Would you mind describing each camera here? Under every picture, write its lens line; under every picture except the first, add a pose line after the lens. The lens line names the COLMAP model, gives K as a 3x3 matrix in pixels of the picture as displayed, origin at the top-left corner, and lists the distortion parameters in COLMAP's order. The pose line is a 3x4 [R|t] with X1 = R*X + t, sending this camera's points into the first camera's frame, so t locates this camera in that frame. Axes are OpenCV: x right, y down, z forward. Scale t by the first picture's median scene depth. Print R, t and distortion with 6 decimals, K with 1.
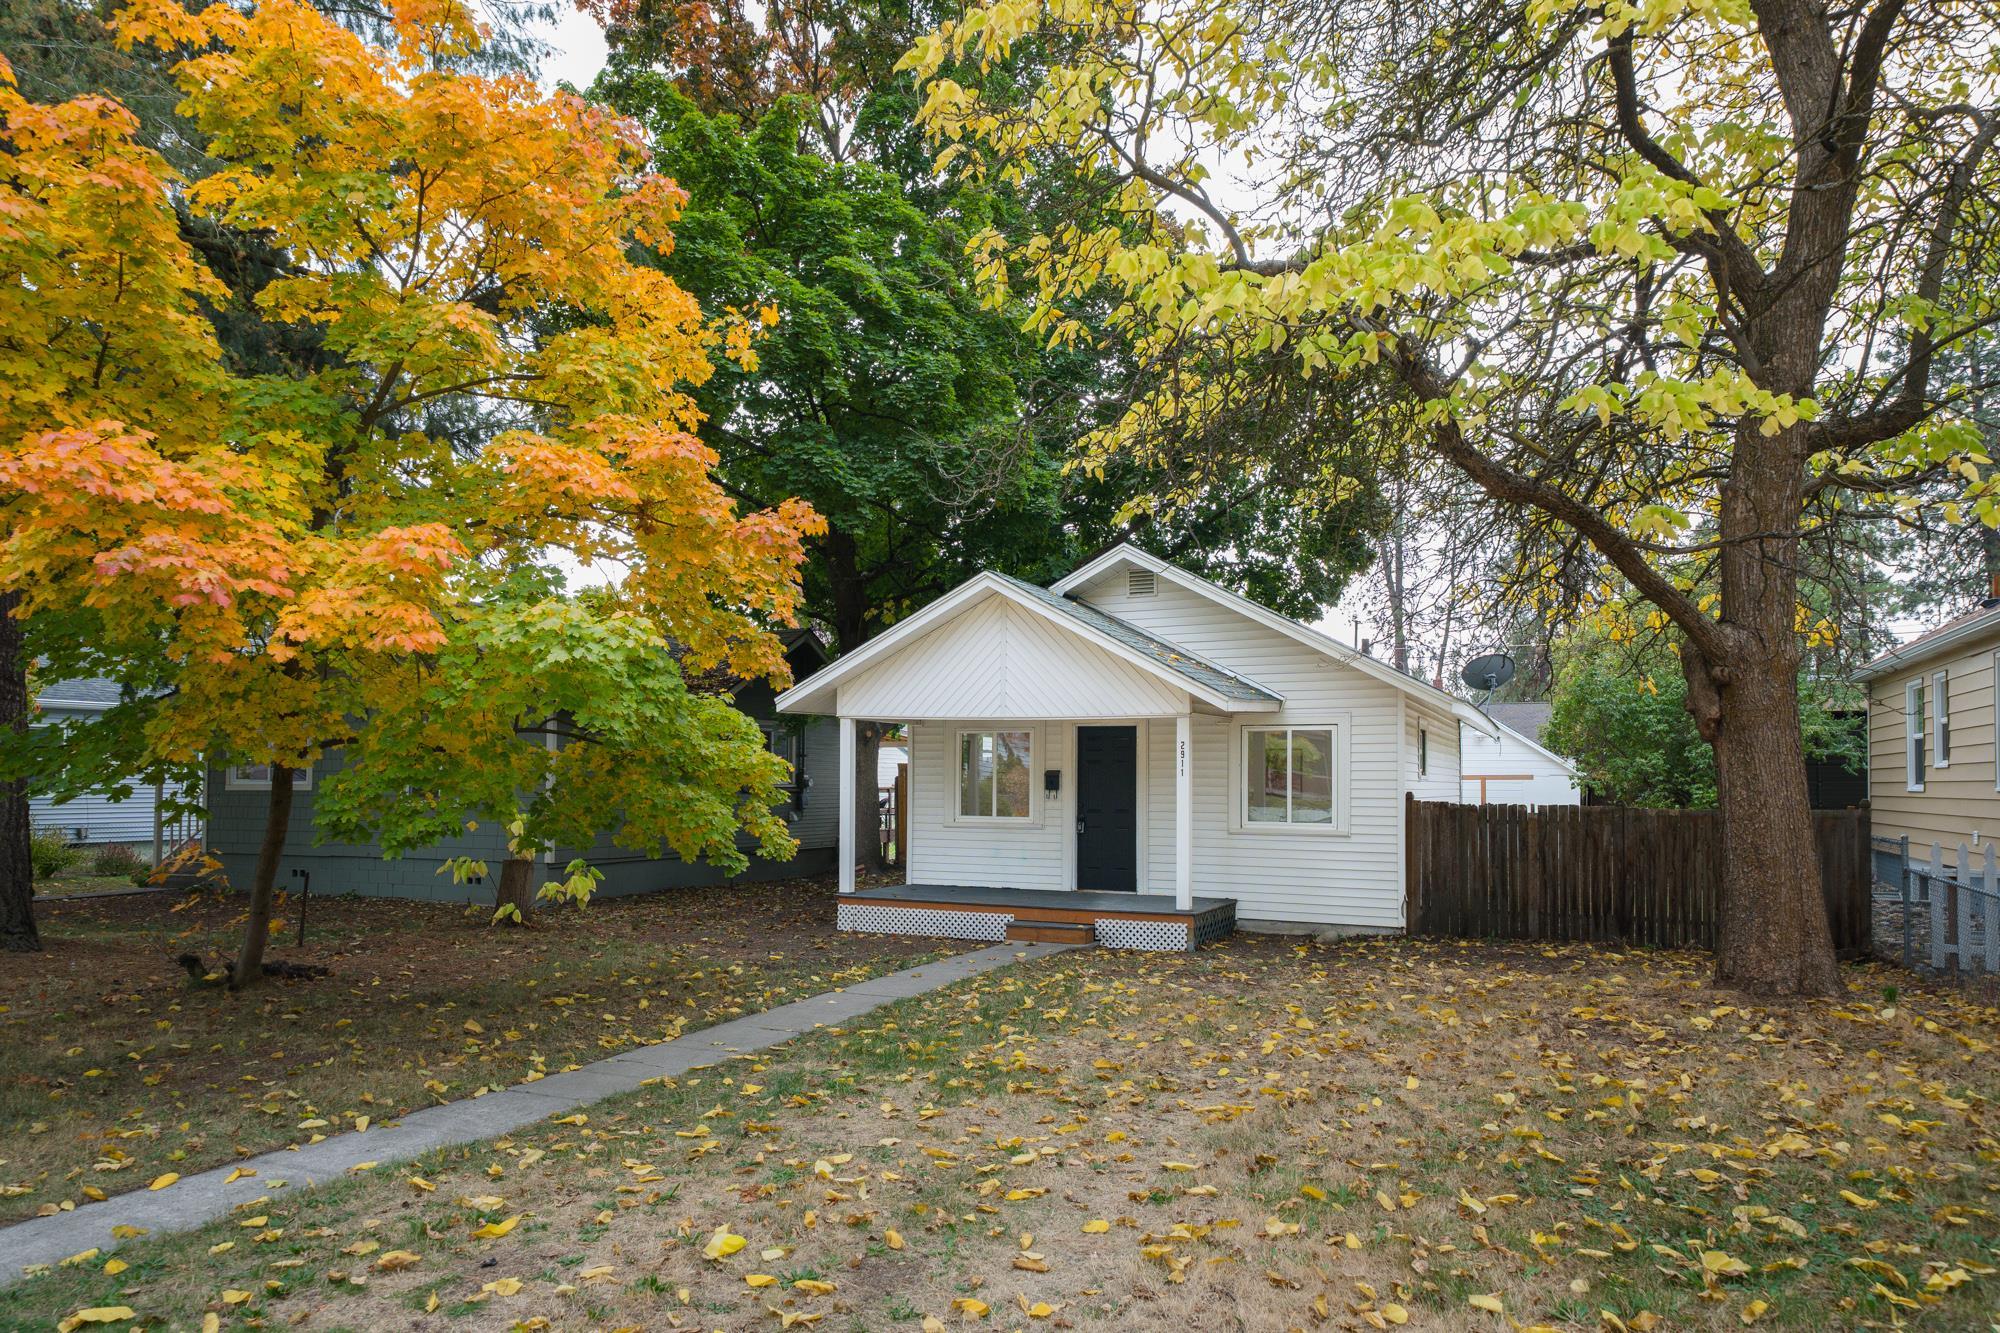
lens RADIAL K [[1282.2, 0, 1000.7], [0, 1282.2, 748.6], [0, 0, 1]] dist [0.020926, 0.010800]
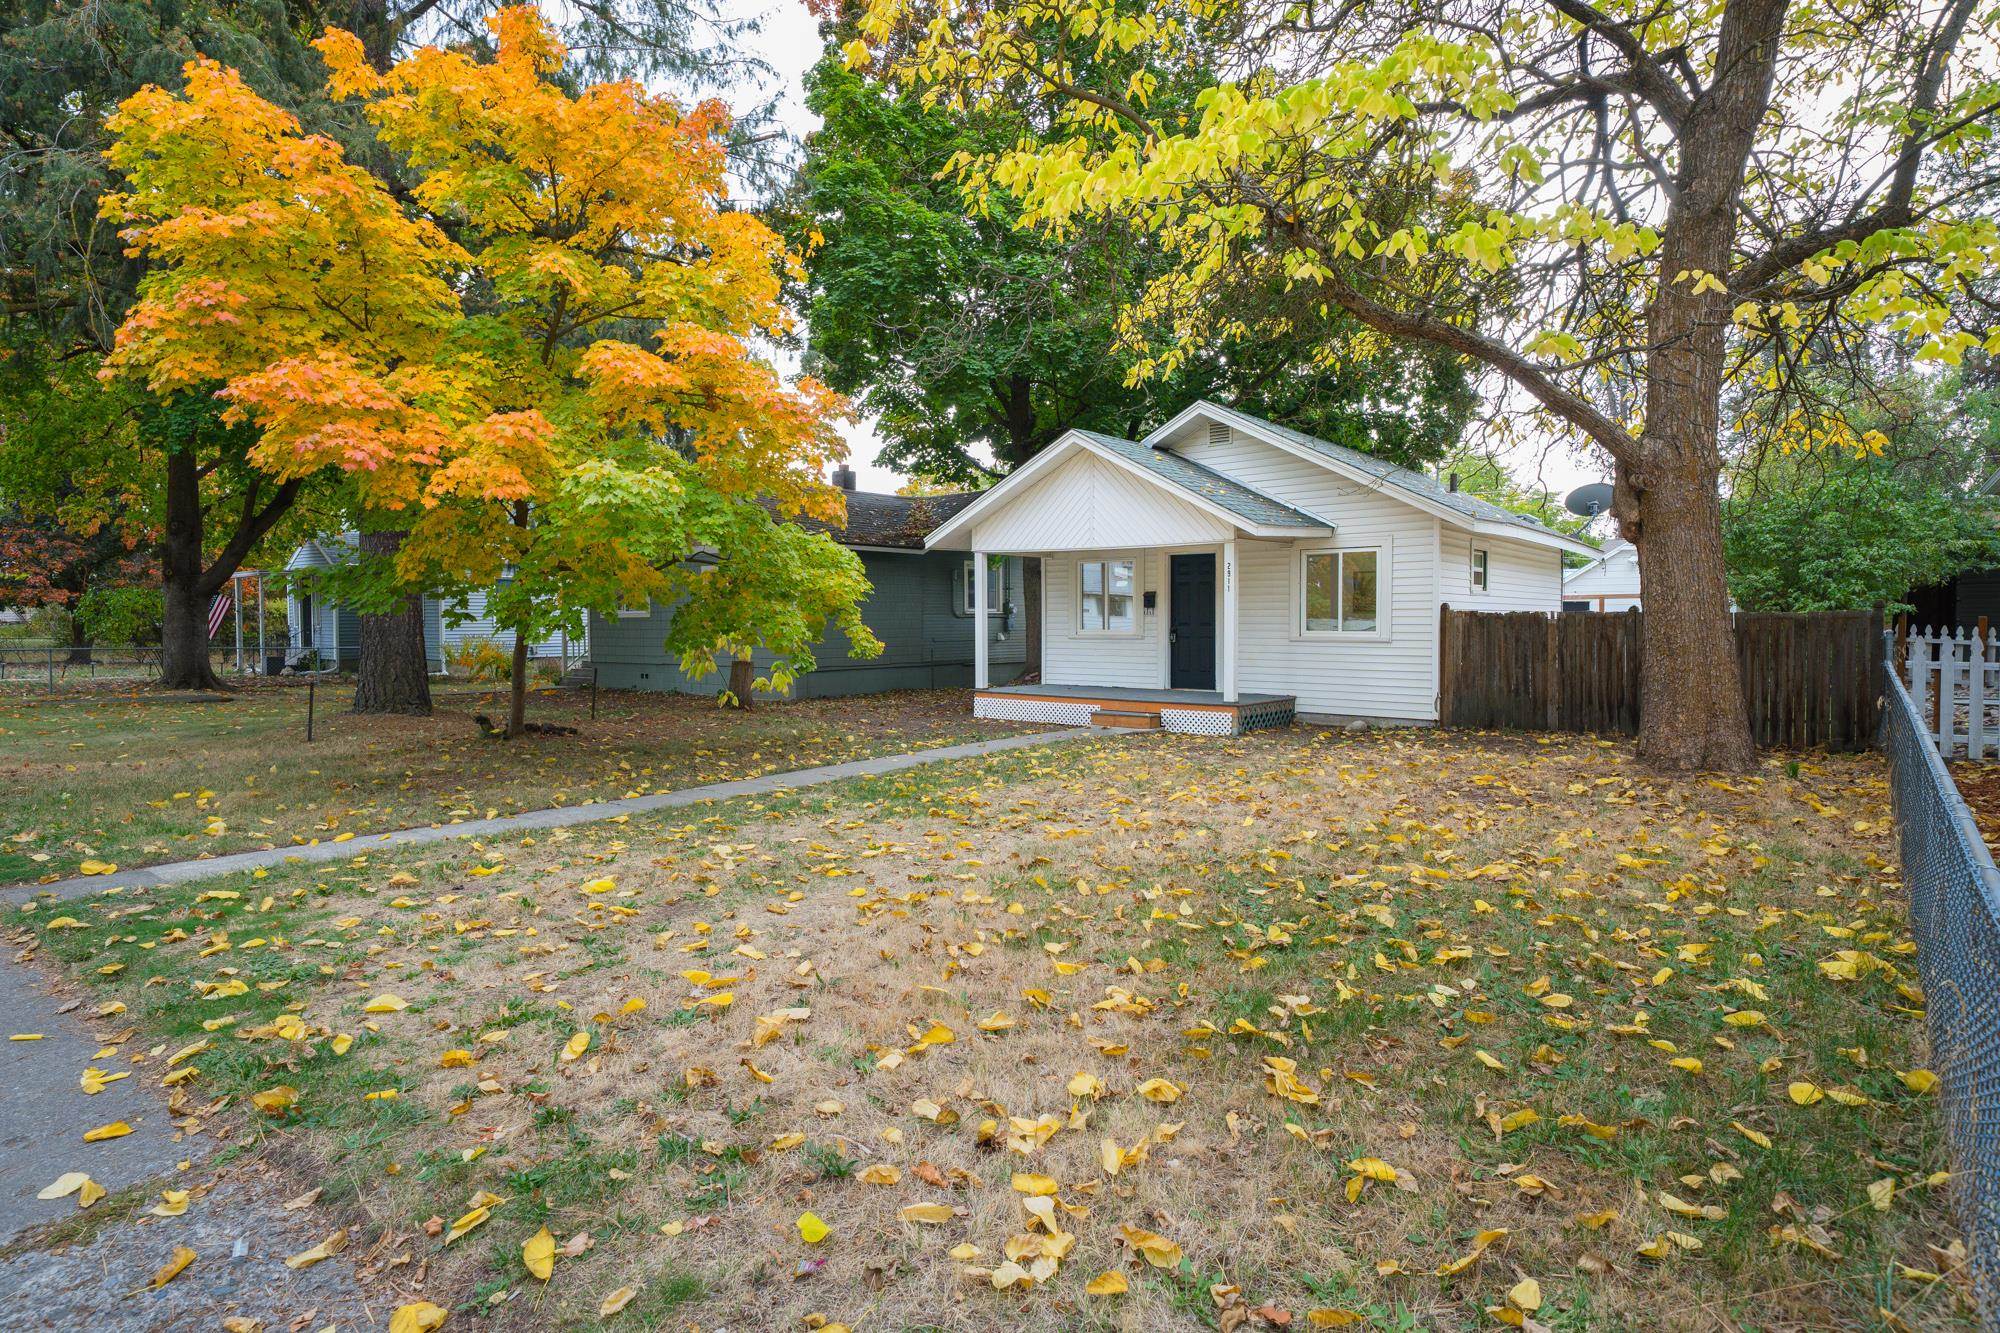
lens RADIAL K [[1043.0, 0, 990.2], [0, 1043.0, 644.5], [0, 0, 1]] dist [0.023972, 0.003456]
pose [[0.967088, -0.003992, -0.254410, 0.159566], [0.016765, 0.998704, 0.048057, 0.018497], [0.253888, -0.050740, 0.965902, -0.008387]]
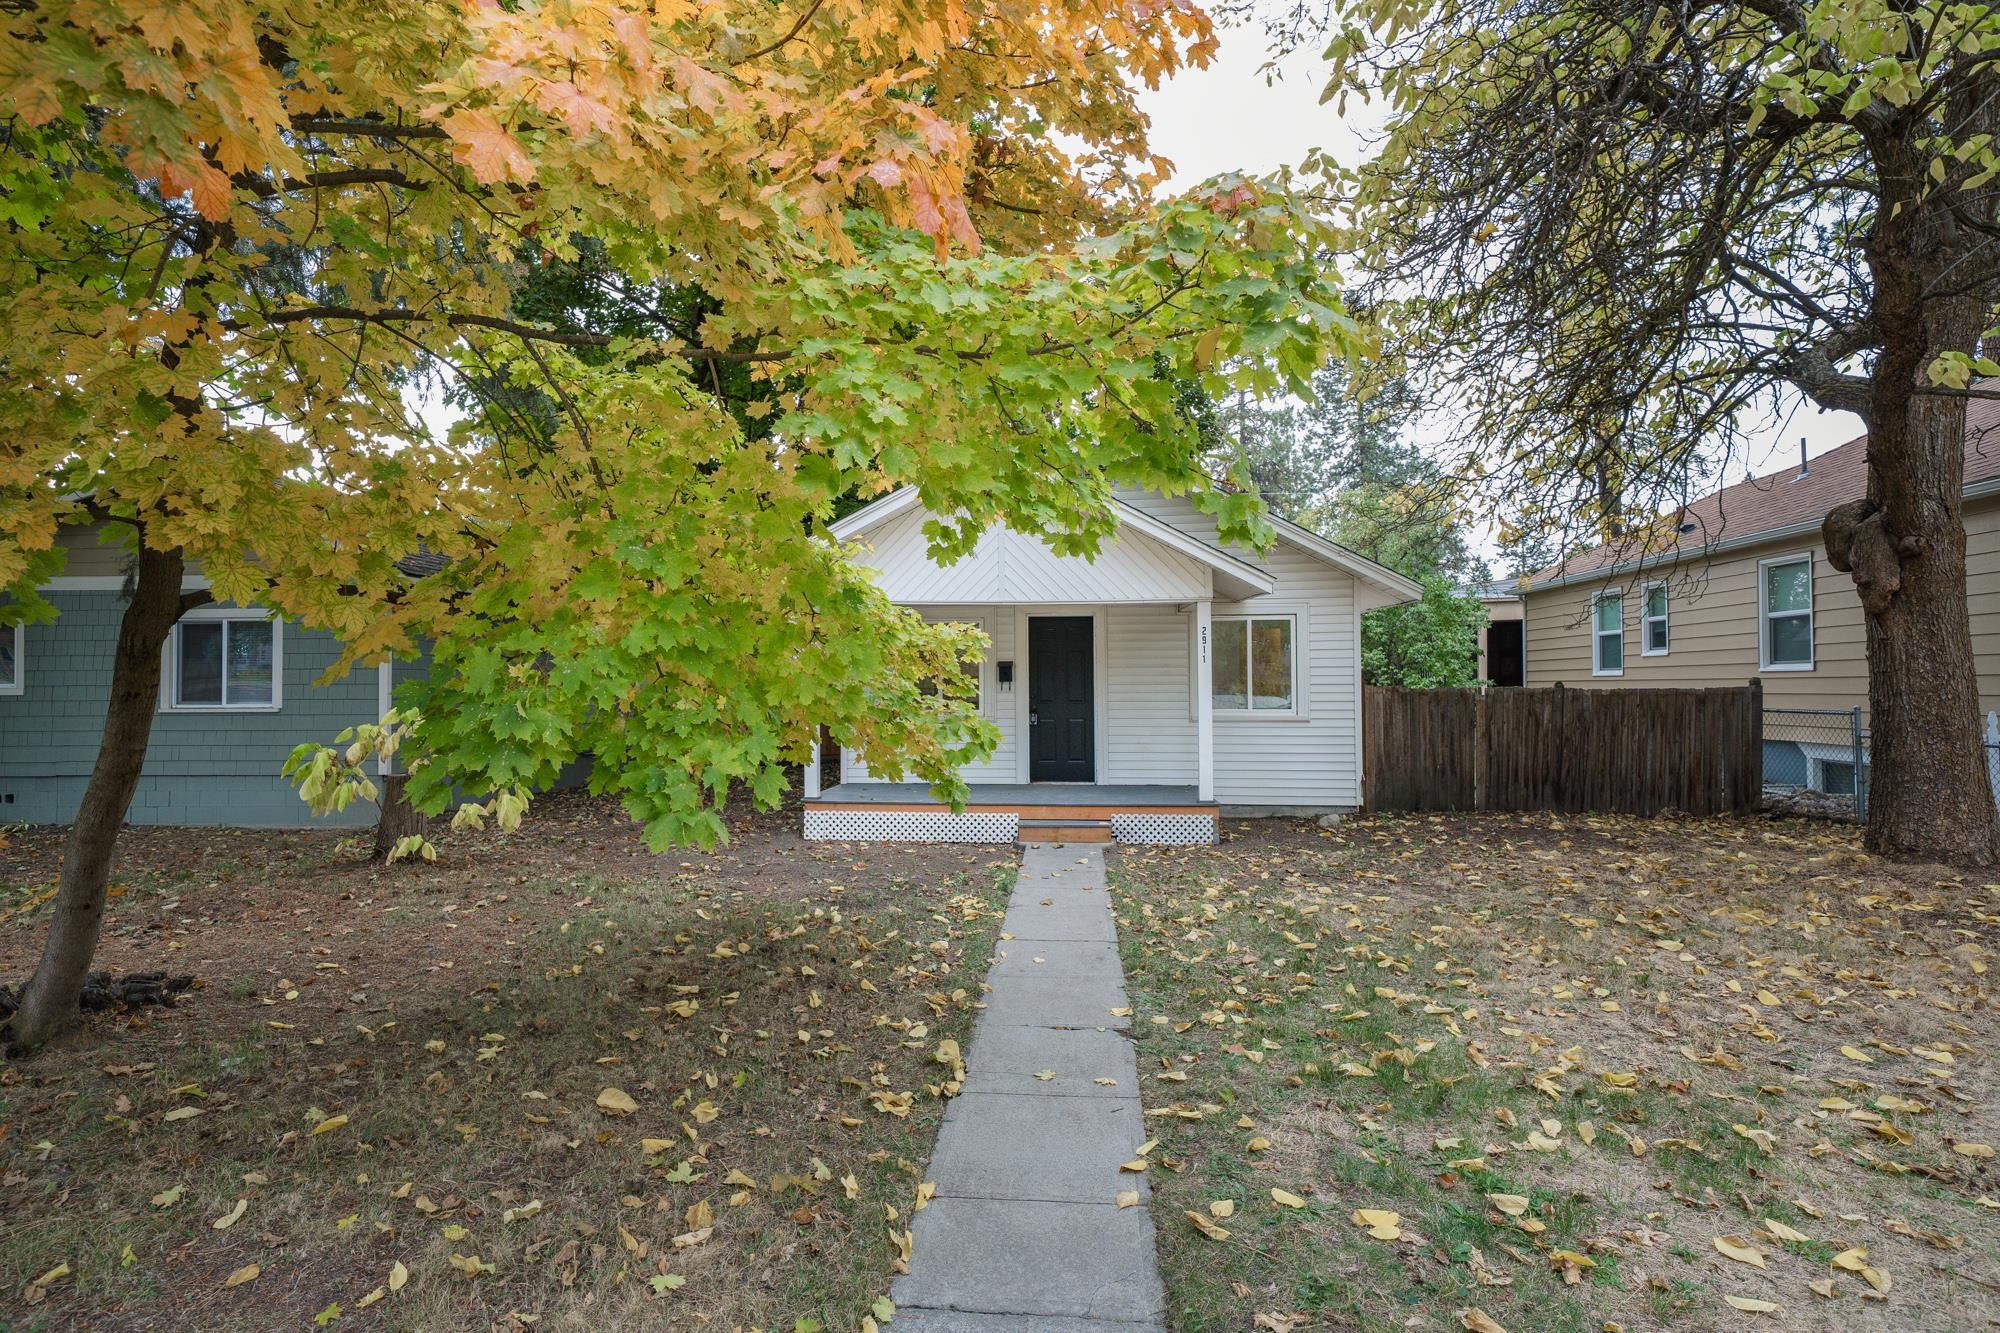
lens RADIAL K [[962.7, 0, 991.5], [0, 962.7, 671.0], [0, 0, 1]] dist [0.002383, -0.000095]
pose [[0.949791, -0.007582, 0.312792, -0.218086], [0.004629, 0.999937, 0.010182, 0.017919], [-0.312849, -0.008223, 0.949767, 0.328011]]
